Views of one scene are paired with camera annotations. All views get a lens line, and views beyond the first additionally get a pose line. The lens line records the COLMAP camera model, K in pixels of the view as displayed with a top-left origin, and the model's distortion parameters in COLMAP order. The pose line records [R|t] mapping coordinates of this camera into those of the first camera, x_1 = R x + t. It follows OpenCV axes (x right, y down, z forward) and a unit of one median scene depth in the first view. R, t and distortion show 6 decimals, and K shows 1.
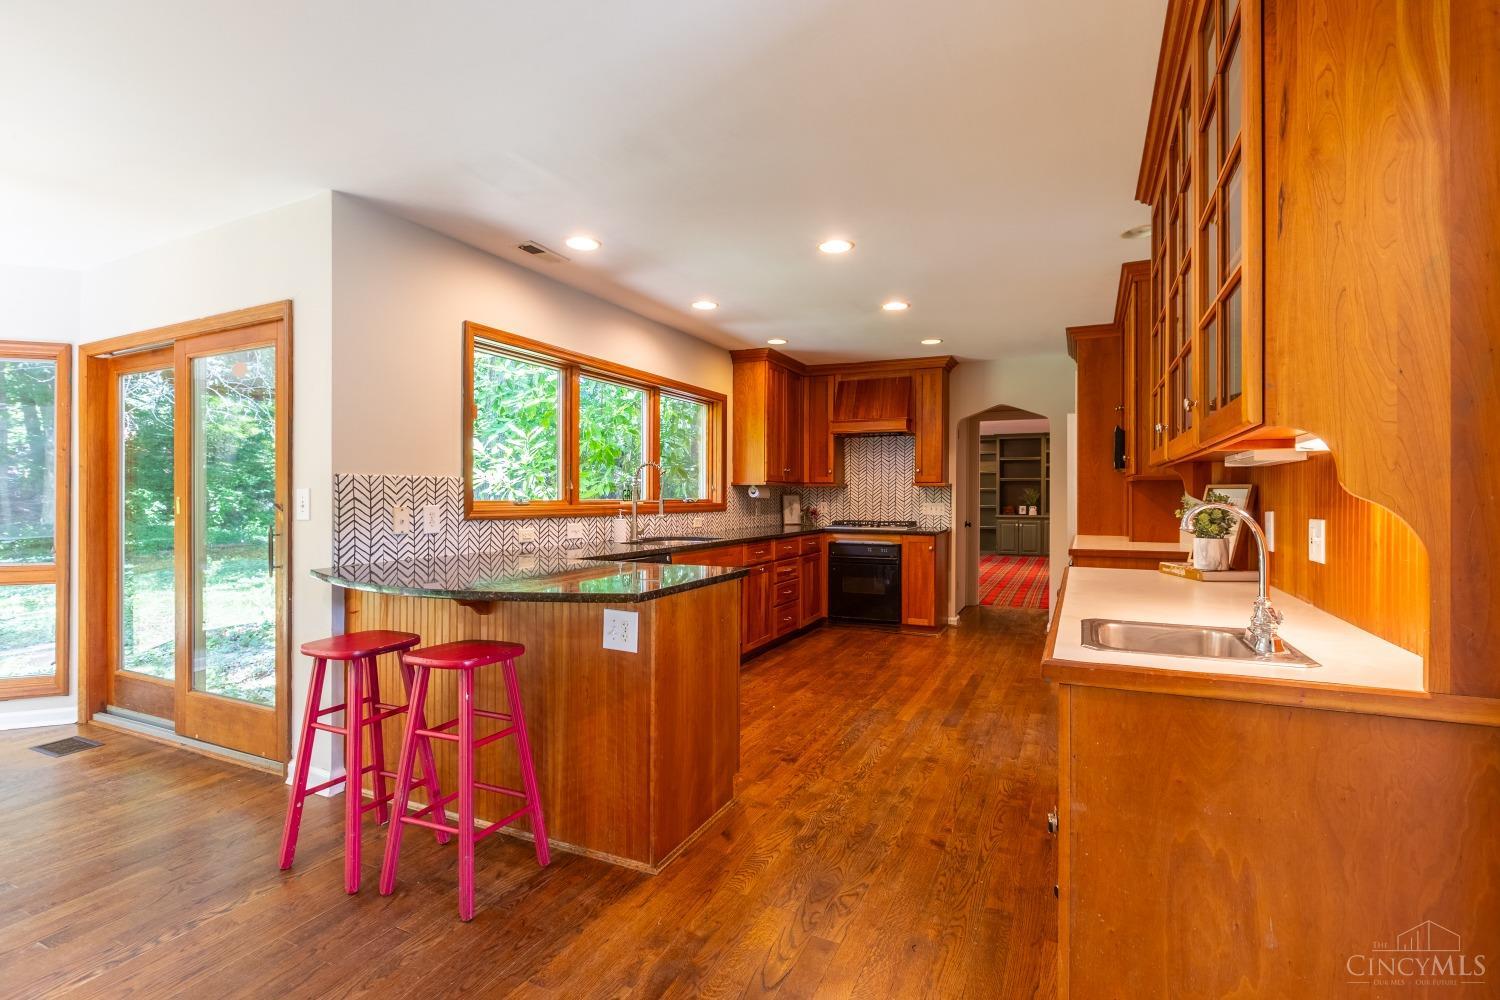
lens RADIAL K [[693.6, 0, 749.5], [0, 693.6, 496.6], [0, 0, 1]] dist [-0.003888, -0.000662]
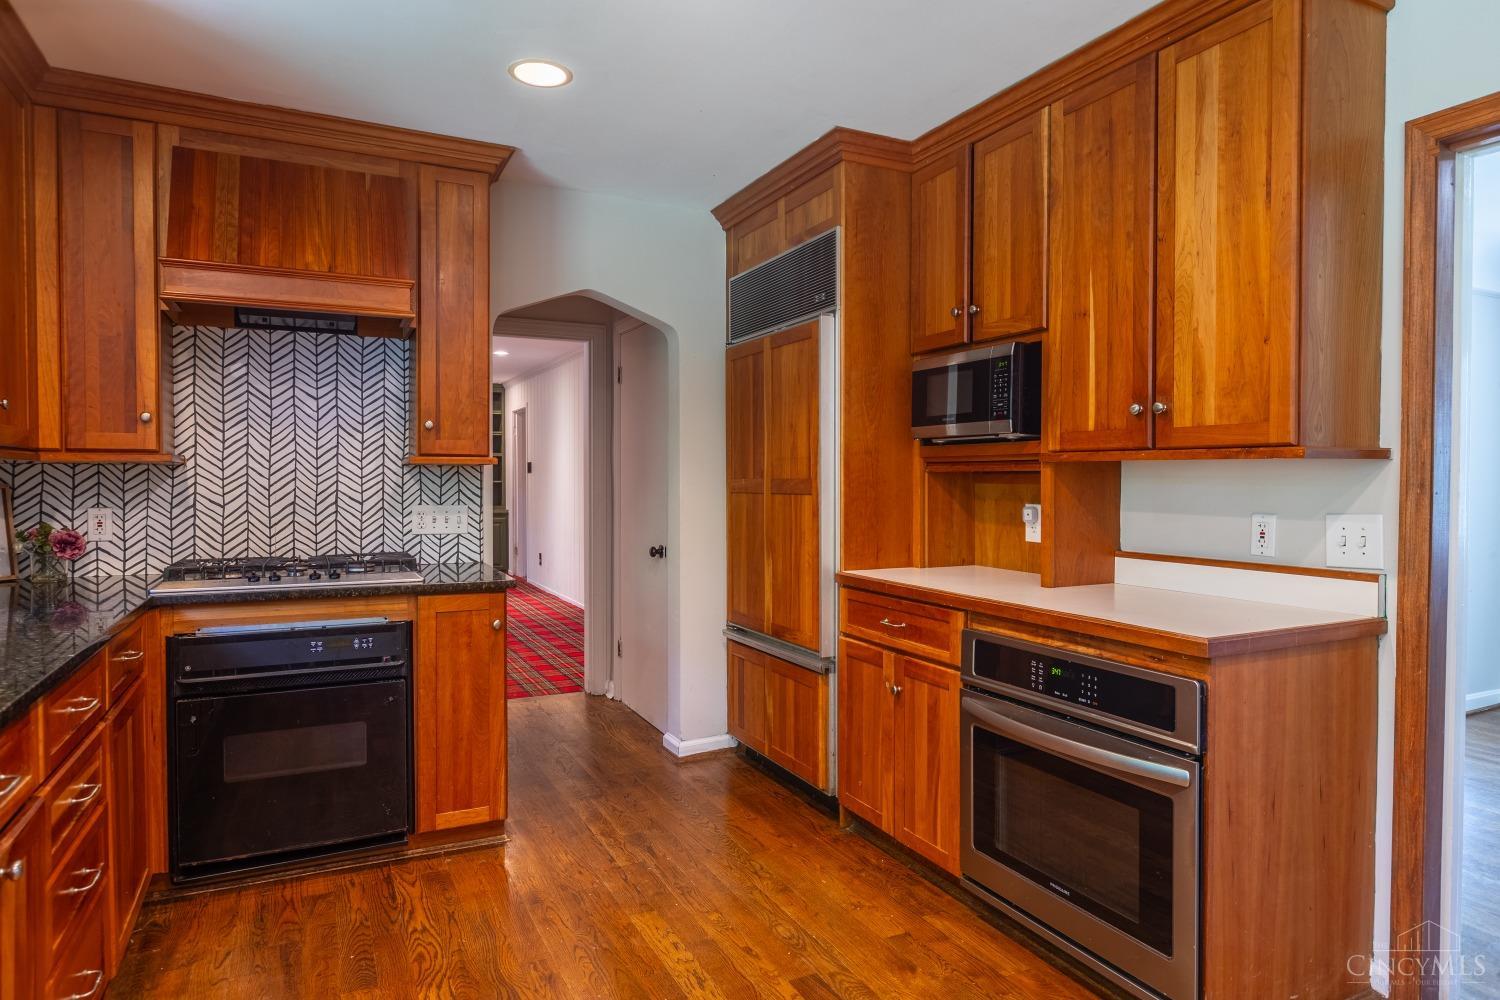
lens RADIAL K [[889.5, 0, 749.0], [0, 889.5, 497.7], [0, 0, 1]] dist [-0.000655, 0.000199]
pose [[0.615286, -0.016867, 0.788123, -0.028167], [0.003122, 0.999815, 0.018959, -0.003338], [-0.788298, -0.009205, 0.615225, 0.366557]]
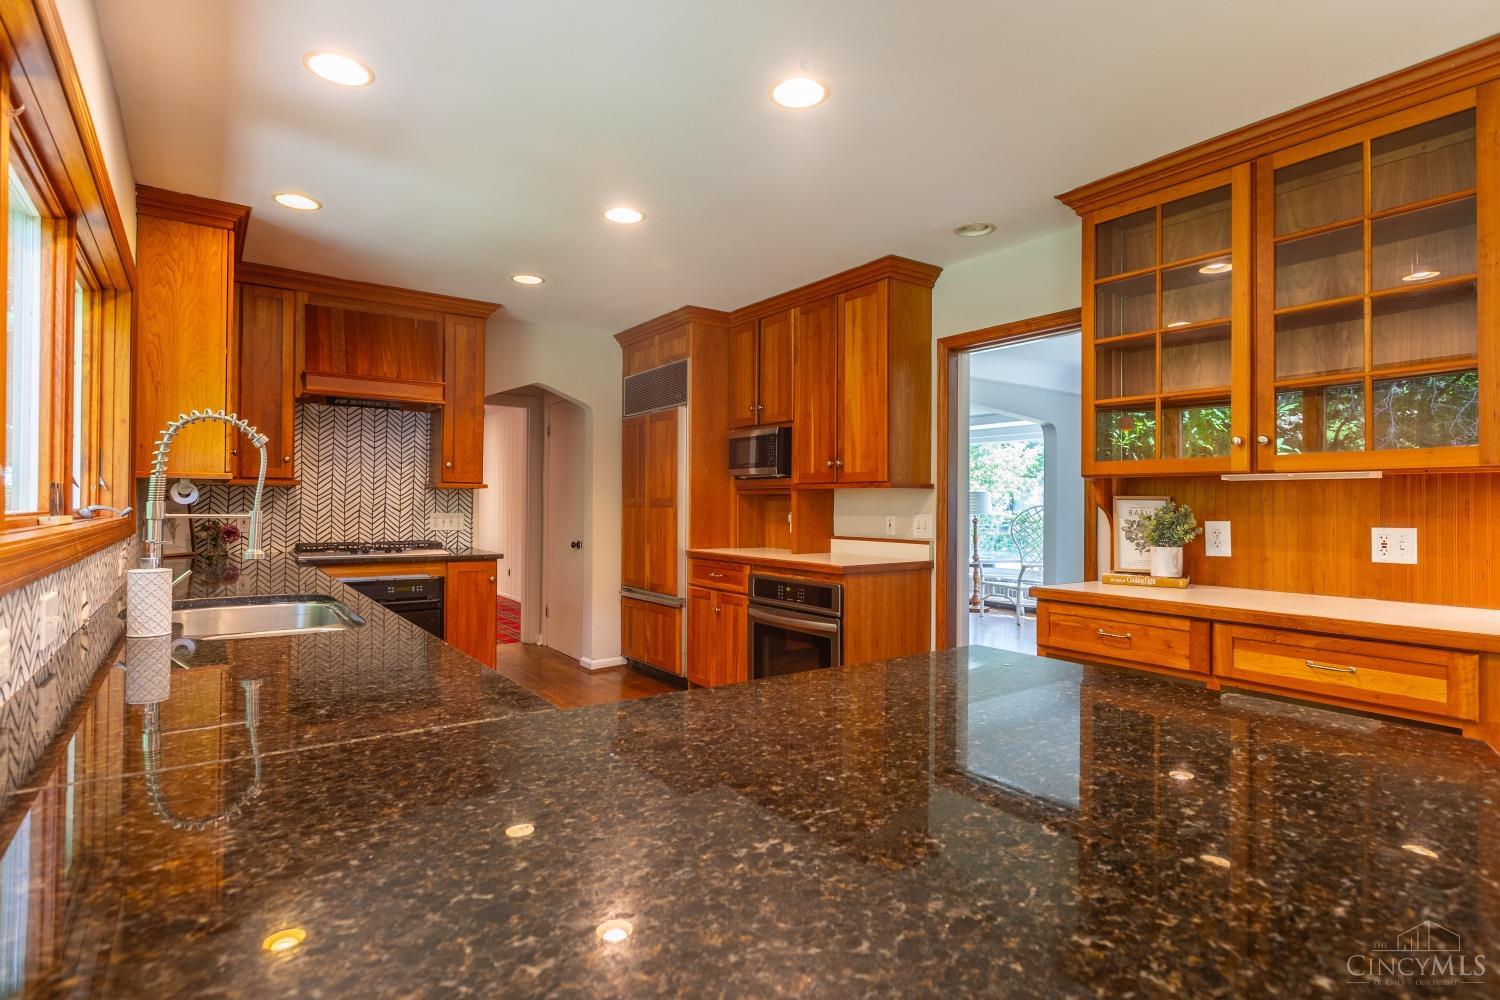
lens RADIAL K [[763.7, 0, 752.1], [0, 763.7, 498.3], [0, 0, 1]] dist [-0.005250, -0.000236]
pose [[0.477090, 0.010707, 0.878789, -0.176603], [-0.001463, 0.999934, -0.011388, 0.002021], [-0.878853, 0.004148, 0.477074, 0.261499]]
